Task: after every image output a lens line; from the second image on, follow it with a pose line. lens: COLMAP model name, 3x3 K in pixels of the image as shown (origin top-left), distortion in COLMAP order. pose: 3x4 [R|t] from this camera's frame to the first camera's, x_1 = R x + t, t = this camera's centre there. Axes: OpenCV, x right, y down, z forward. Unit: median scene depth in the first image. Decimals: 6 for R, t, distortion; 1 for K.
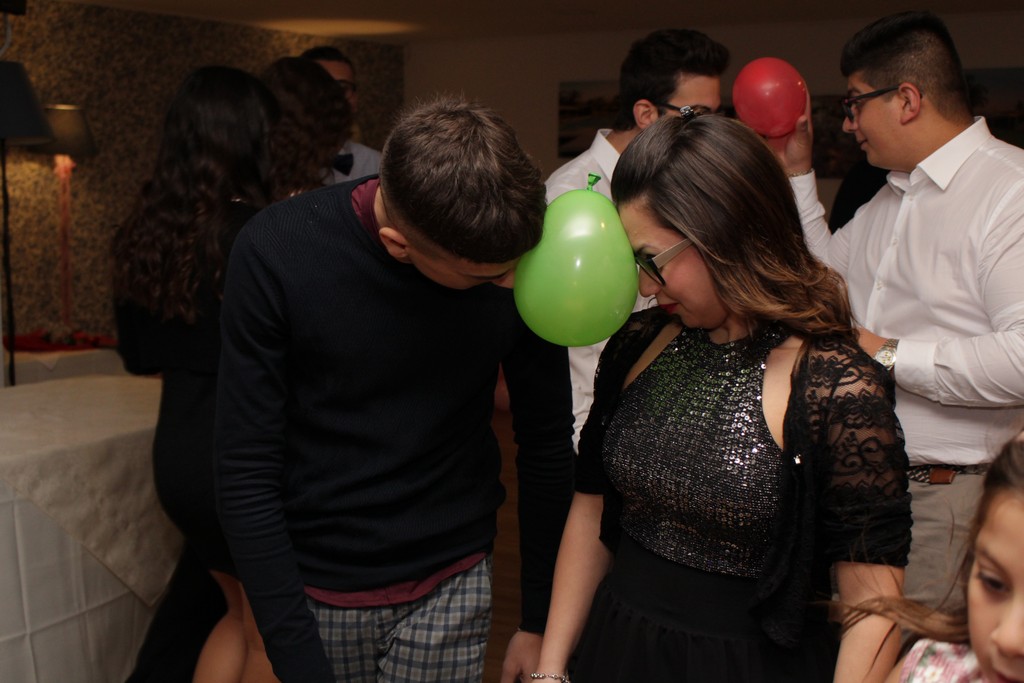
lens RADIAL K [[944.0, 0, 509.4], [0, 944.0, 344.2], [0, 0, 1]] dist [0.020356, 0.003101]
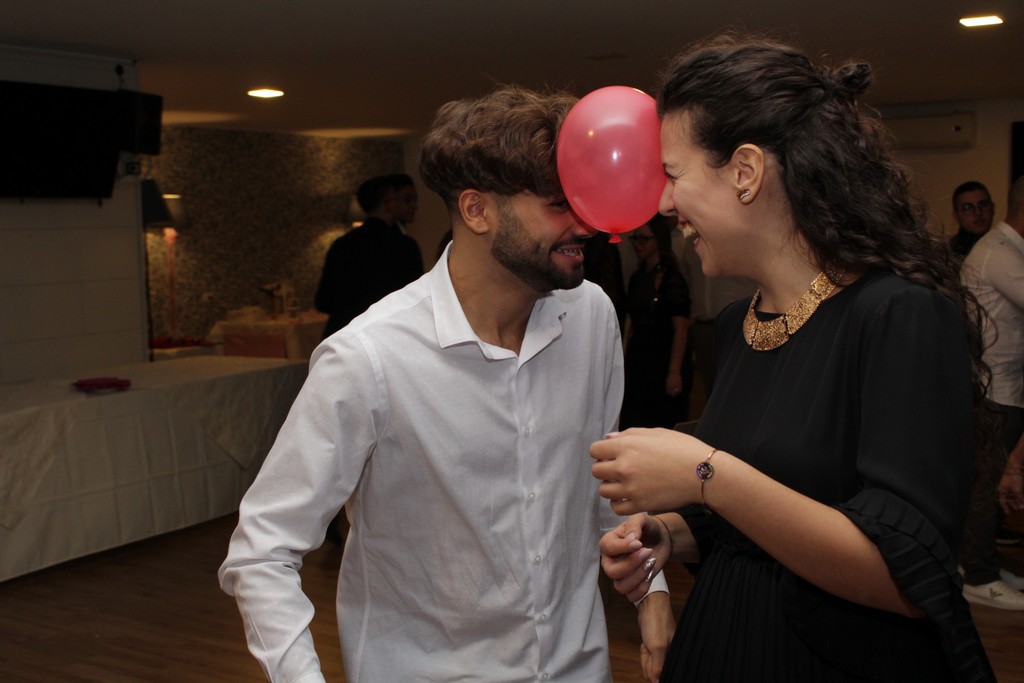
lens RADIAL K [[807.3, 0, 516.4], [0, 807.3, 342.1], [0, 0, 1]] dist [0.000093, 0.000019]
pose [[0.999332, -0.035032, -0.010410, 0.080114], [0.034573, 0.998543, -0.041422, 0.050332], [0.011846, 0.041035, 0.999088, -0.248766]]
